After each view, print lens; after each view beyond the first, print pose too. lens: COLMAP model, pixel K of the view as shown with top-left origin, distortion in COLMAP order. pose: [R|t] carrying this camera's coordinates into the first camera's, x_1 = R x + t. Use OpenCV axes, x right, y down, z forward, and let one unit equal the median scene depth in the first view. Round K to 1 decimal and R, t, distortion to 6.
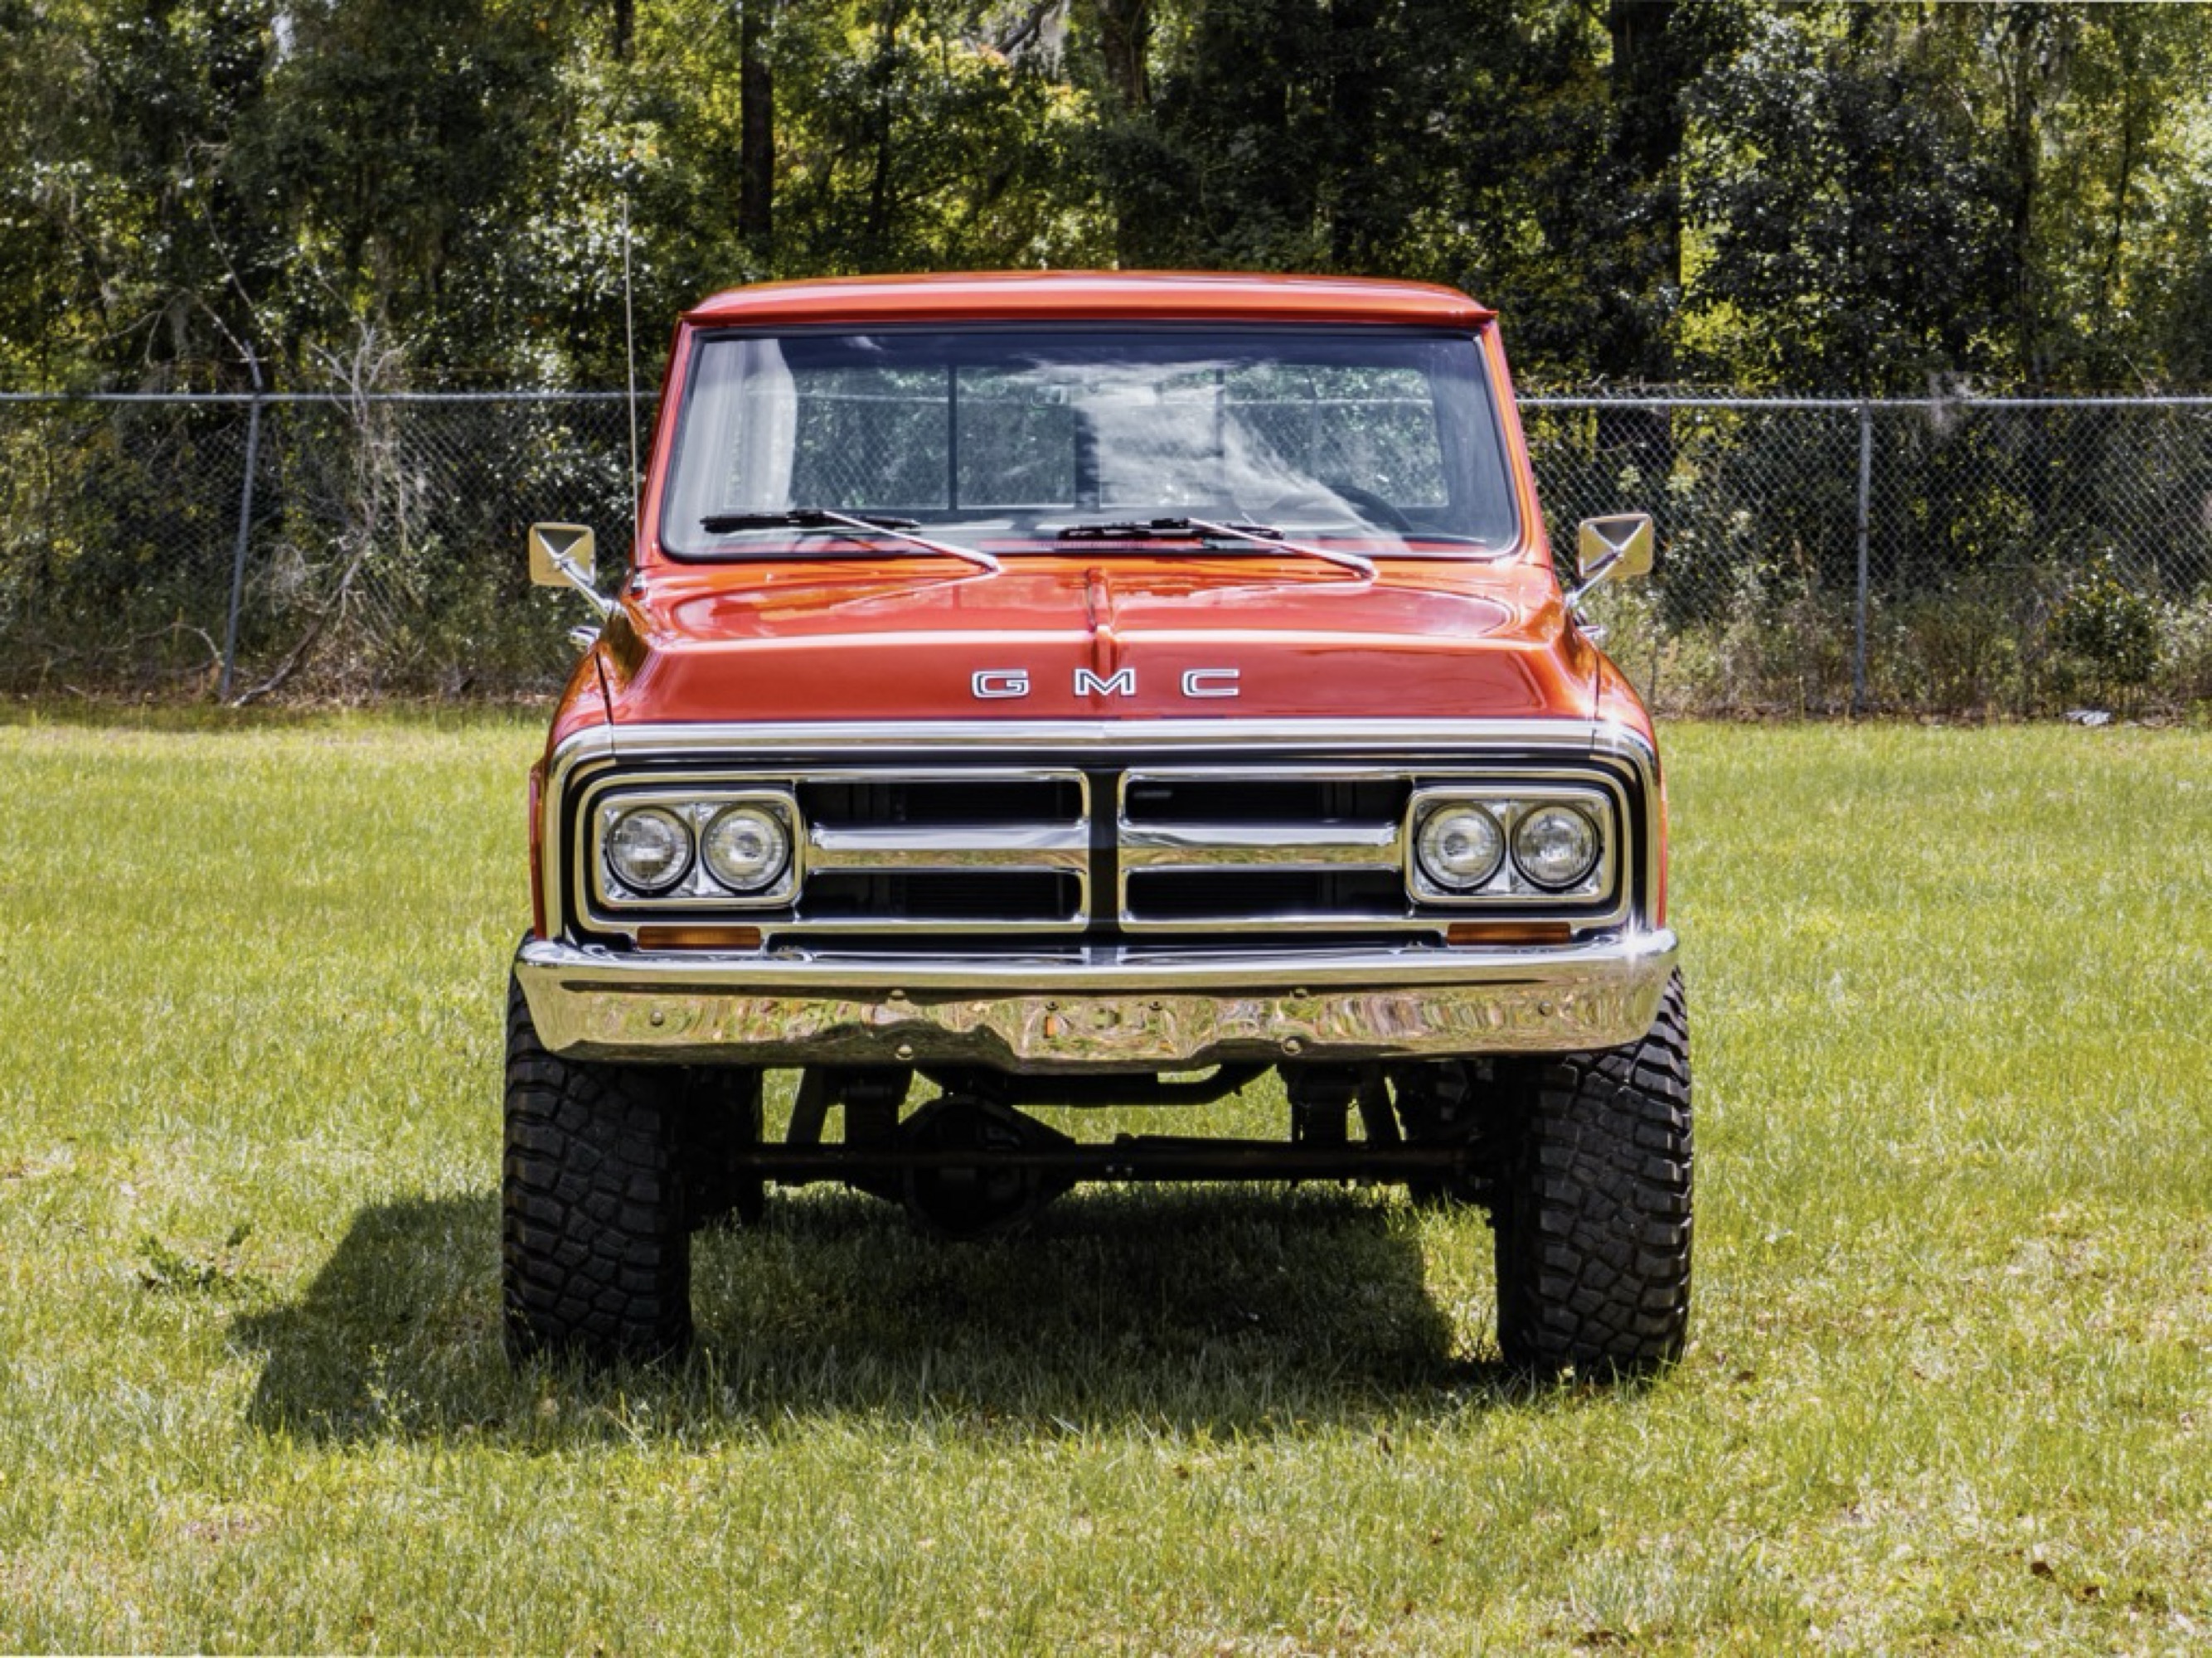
lens RADIAL K [[10588.1, 0, 1106.0], [0, 10588.1, 829.0], [0, 0, 1]] dist [-0.349565, 9.583258]
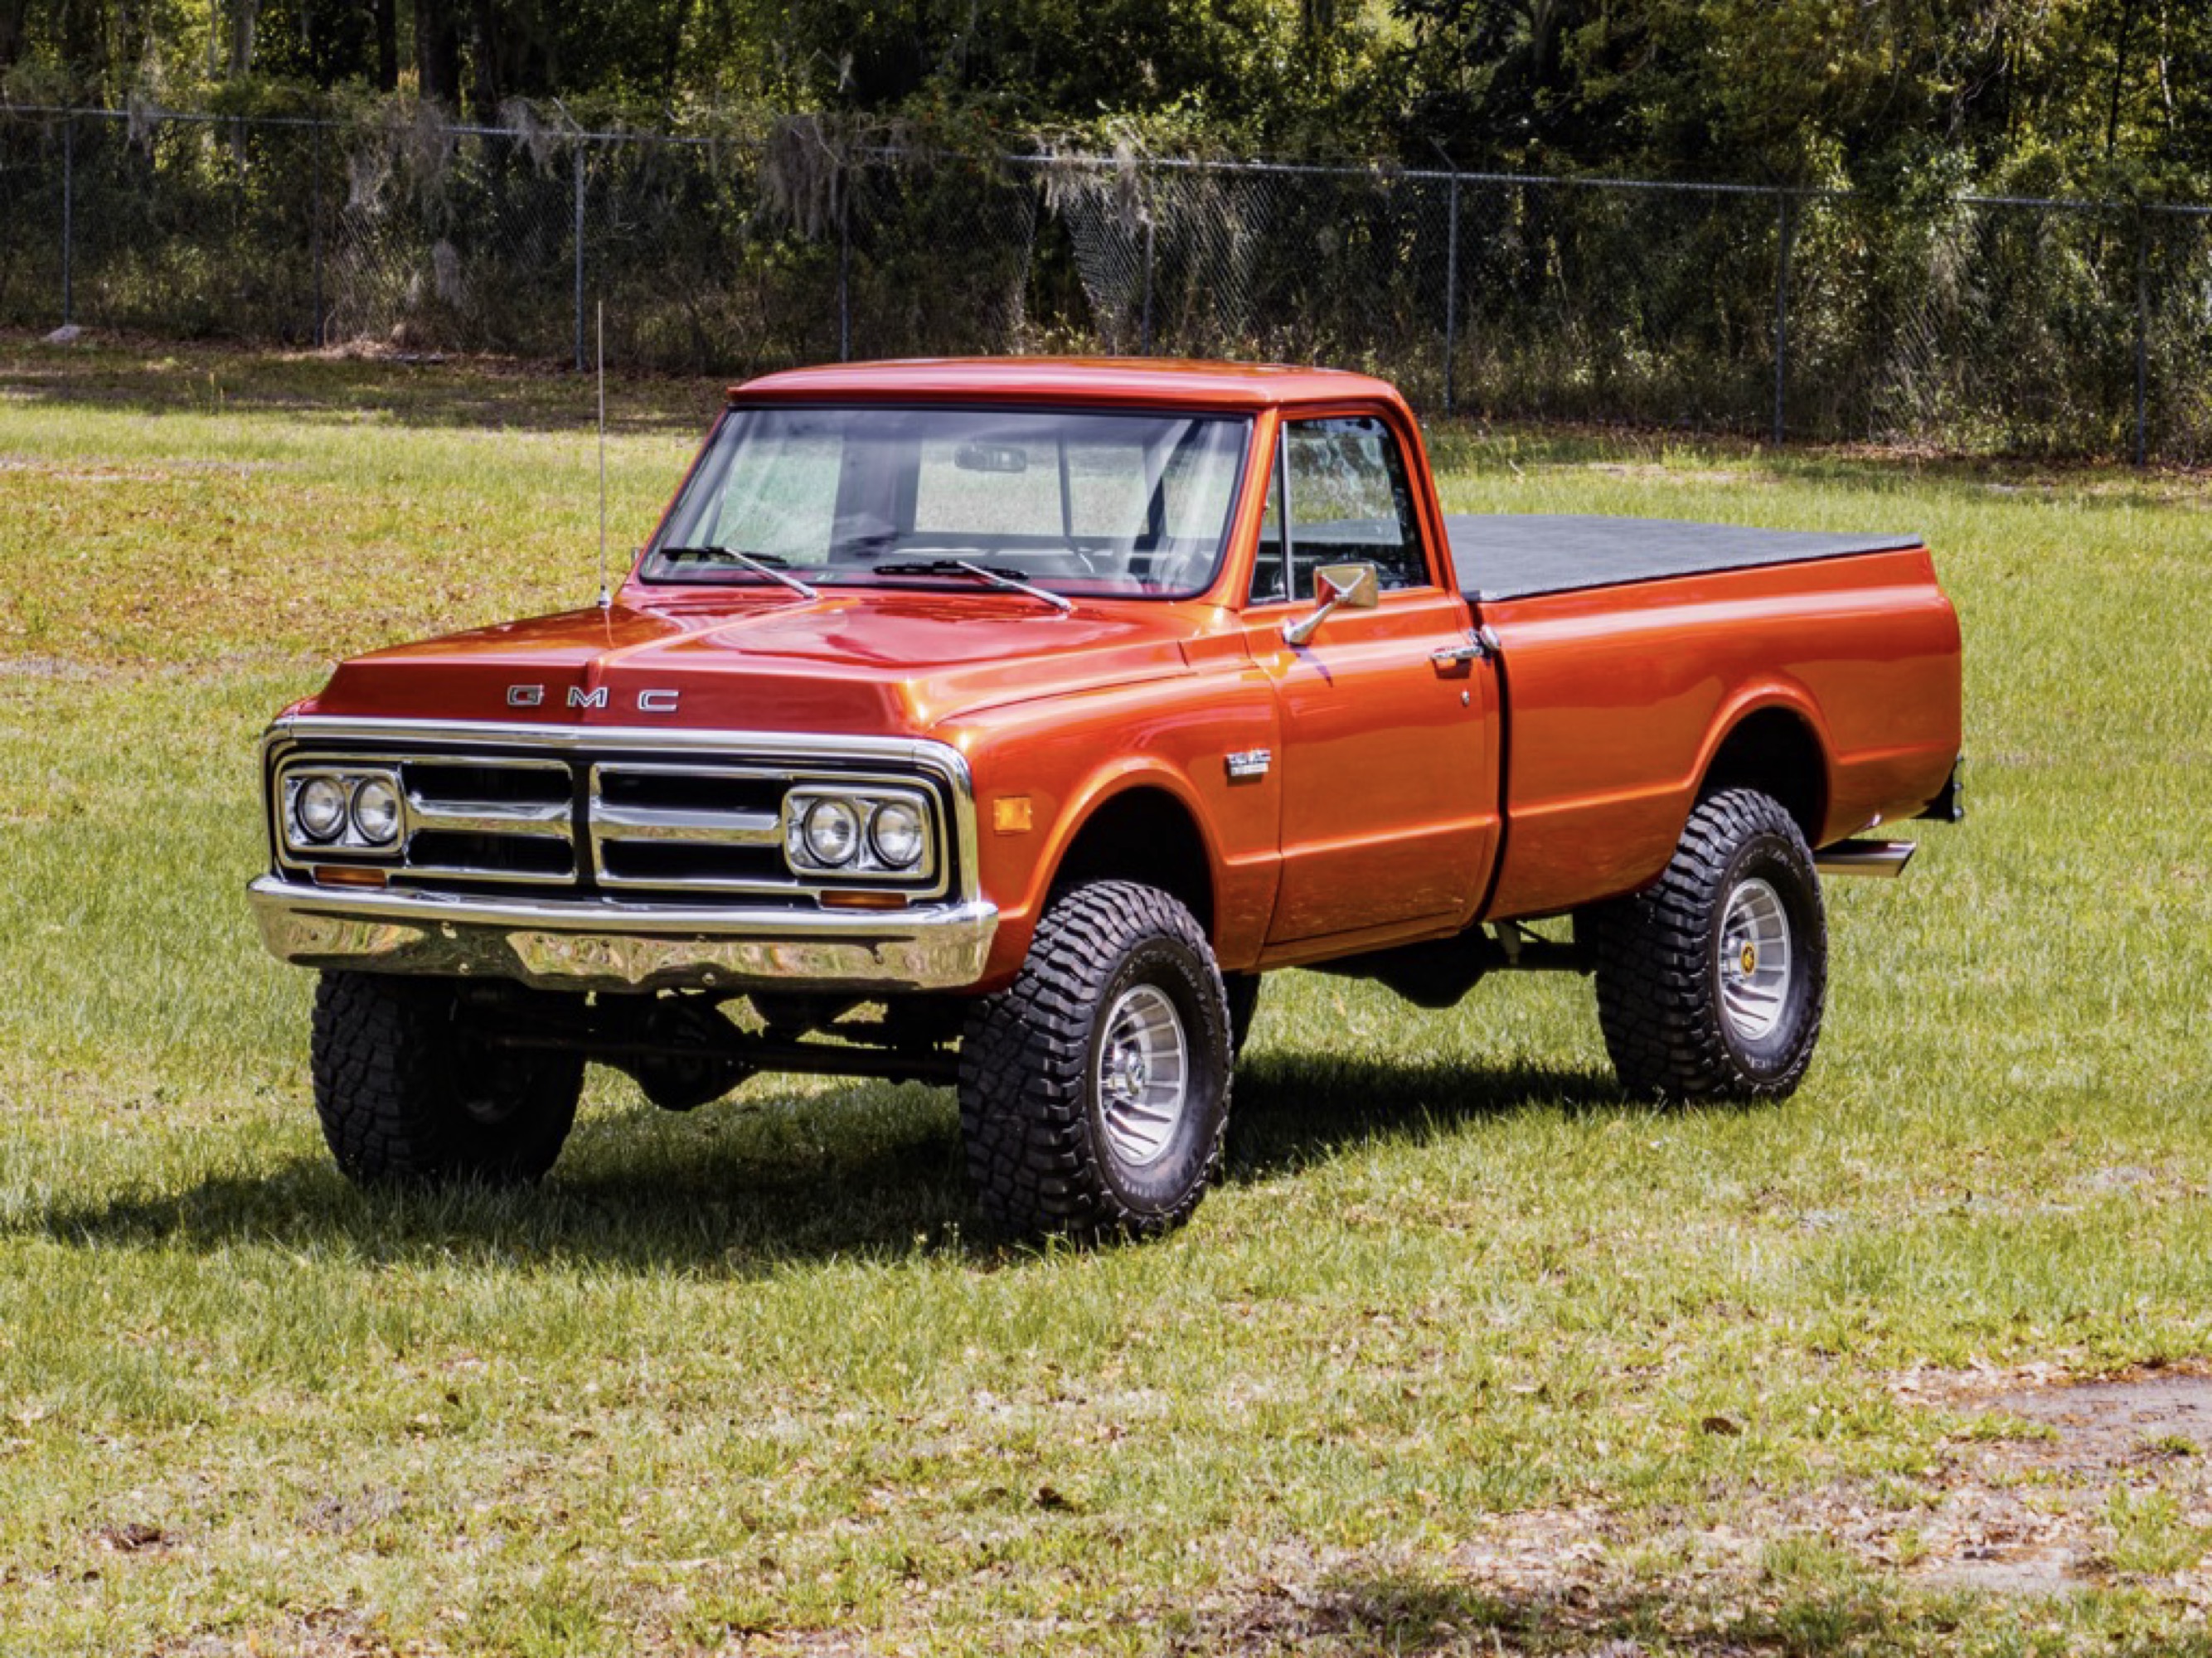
lens RADIAL K [[10588.1, 0, 1106.0], [0, 10588.1, 829.0], [0, 0, 1]] dist [-0.349565, 9.583258]
pose [[0.869764, 0.041872, -0.491688, 0.706371], [-0.035189, 0.999120, 0.022837, -0.029757], [0.492212, -0.002560, 0.870472, -0.121903]]
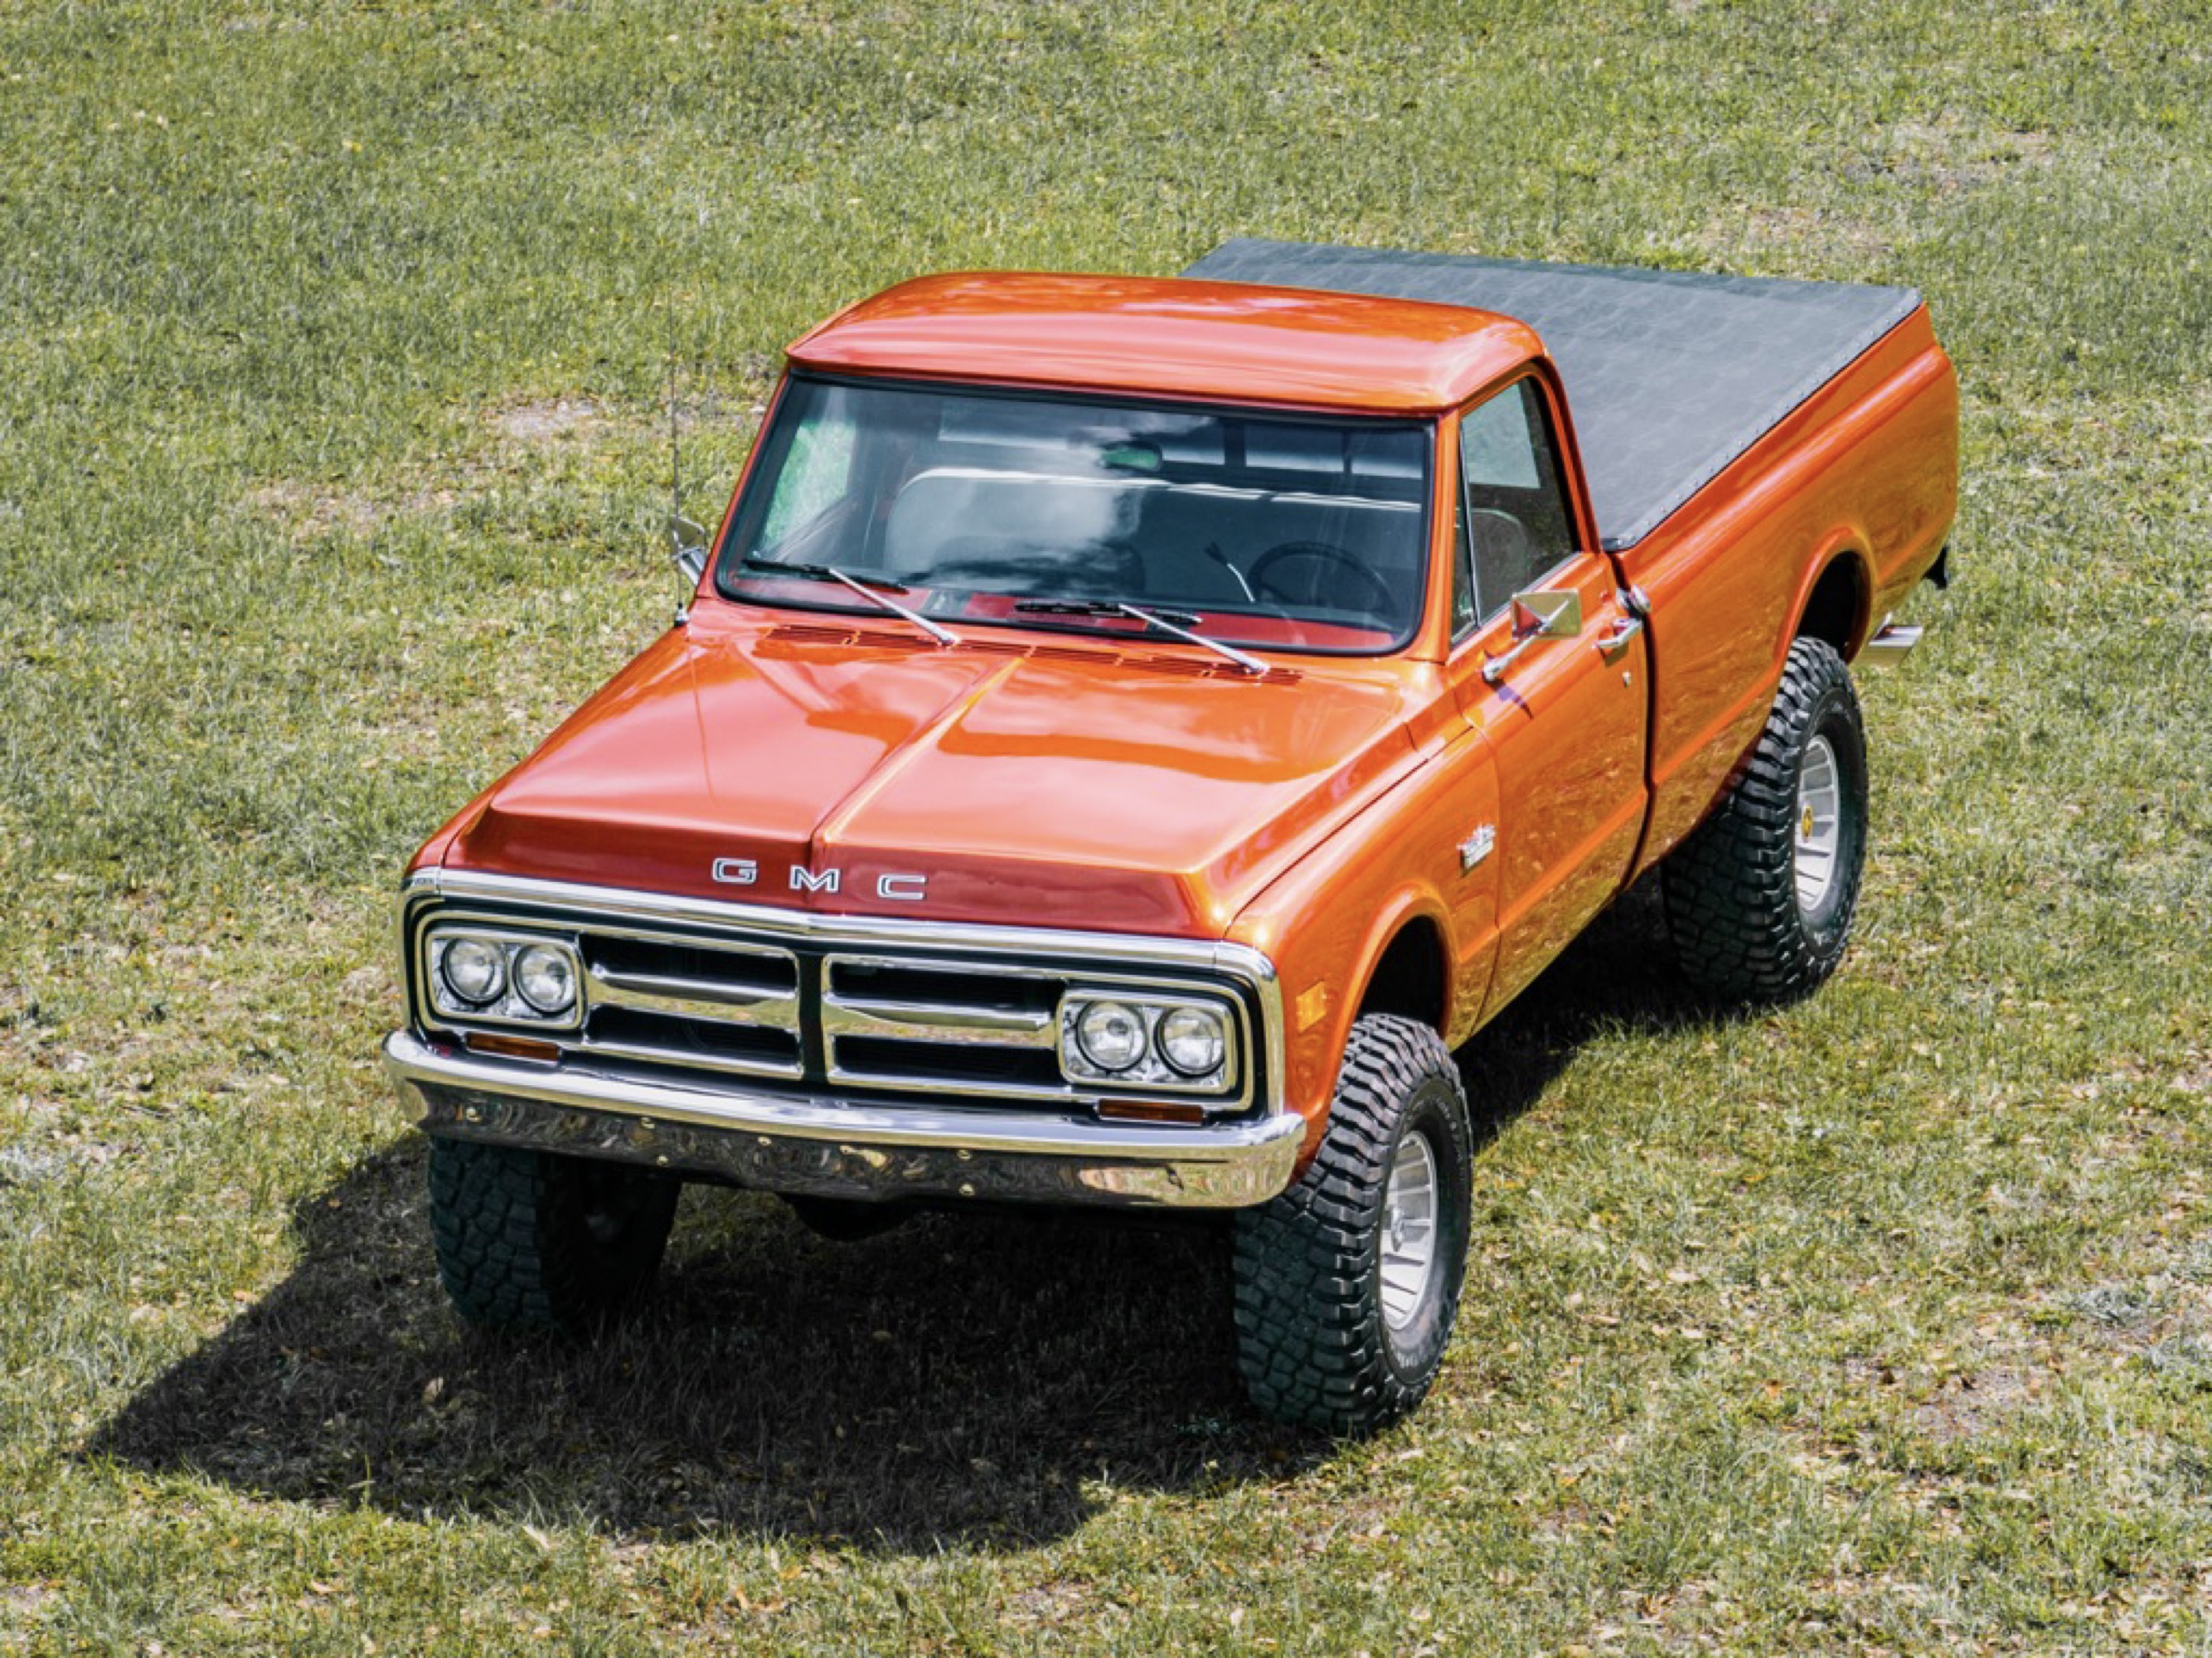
lens RADIAL K [[10588.1, 0, 1106.0], [0, 10588.1, 829.0], [0, 0, 1]] dist [-0.349565, 9.583258]
pose [[0.943819, 0.089362, -0.318150, 0.402987], [-0.020183, 0.976534, 0.214415, -0.271348], [0.329845, -0.195948, 0.923475, -0.075284]]
